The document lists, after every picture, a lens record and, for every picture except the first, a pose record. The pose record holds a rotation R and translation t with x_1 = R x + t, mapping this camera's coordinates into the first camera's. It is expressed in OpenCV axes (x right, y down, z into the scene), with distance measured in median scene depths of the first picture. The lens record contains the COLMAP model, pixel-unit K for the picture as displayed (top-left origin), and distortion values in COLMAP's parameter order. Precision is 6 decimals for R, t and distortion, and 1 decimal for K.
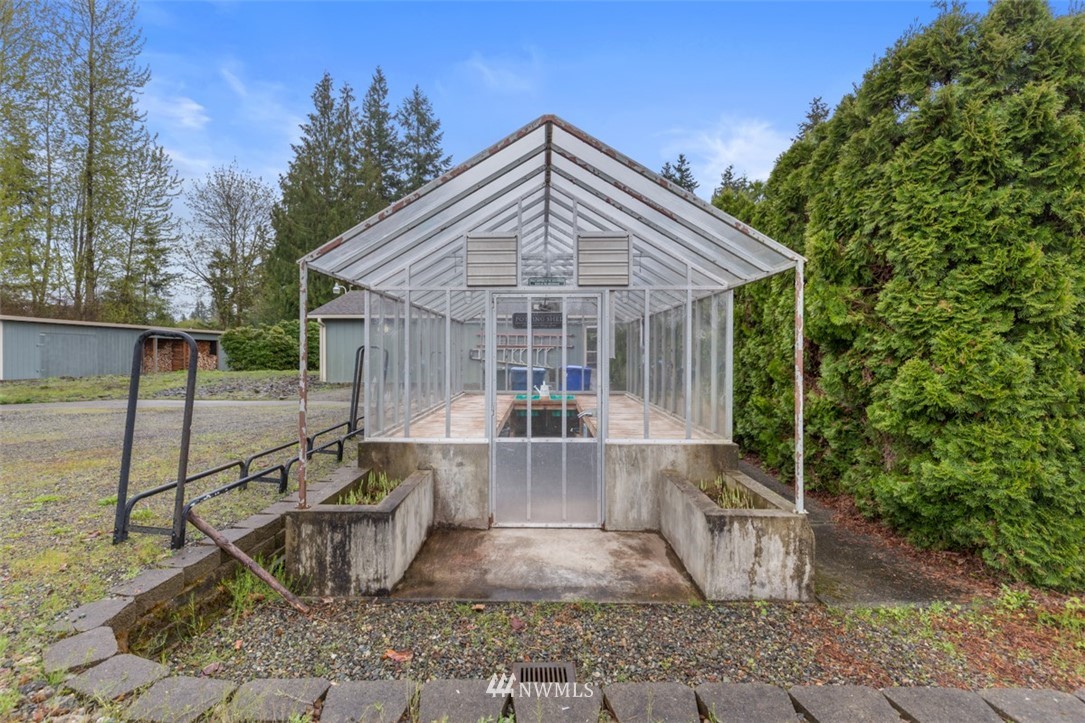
lens RADIAL K [[495.8, 0, 535.1], [0, 495.8, 356.5], [0, 0, 1]] dist [0.008234, -0.002429]
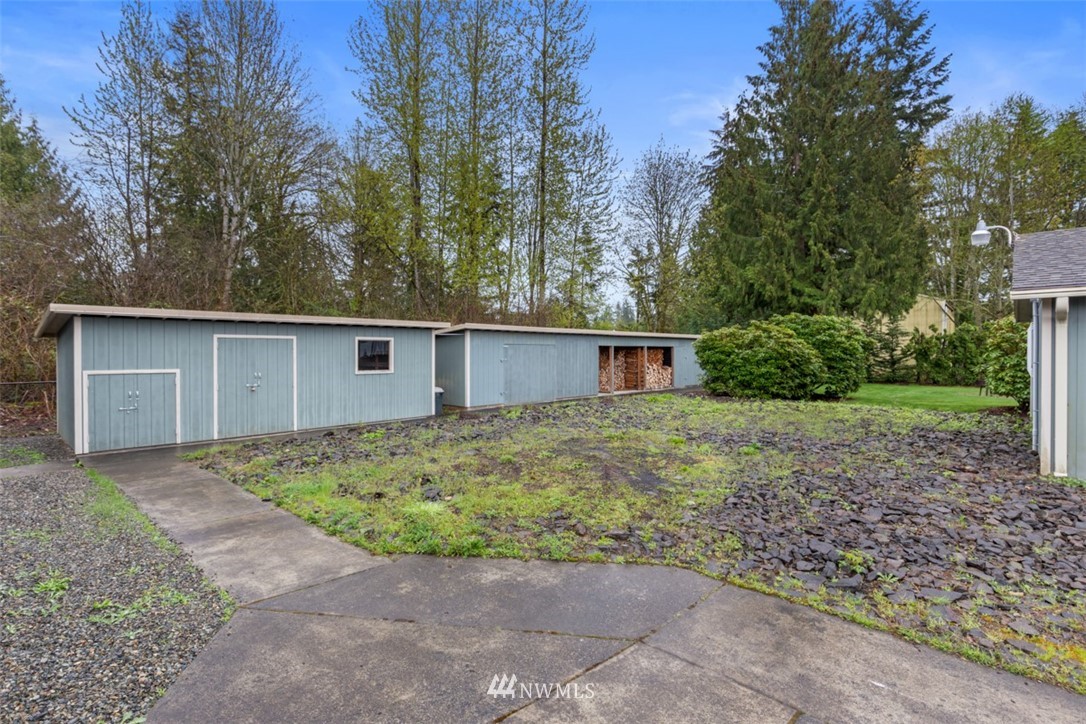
lens RADIAL K [[549.0, 0, 539.5], [0, 549.0, 359.5], [0, 0, 1]] dist [0.000529, 0.000029]
pose [[0.751681, 0.007943, -0.659479, -0.269996], [-0.003427, 0.999961, 0.008138, -0.020948], [0.659518, -0.003857, 0.751679, 0.274922]]
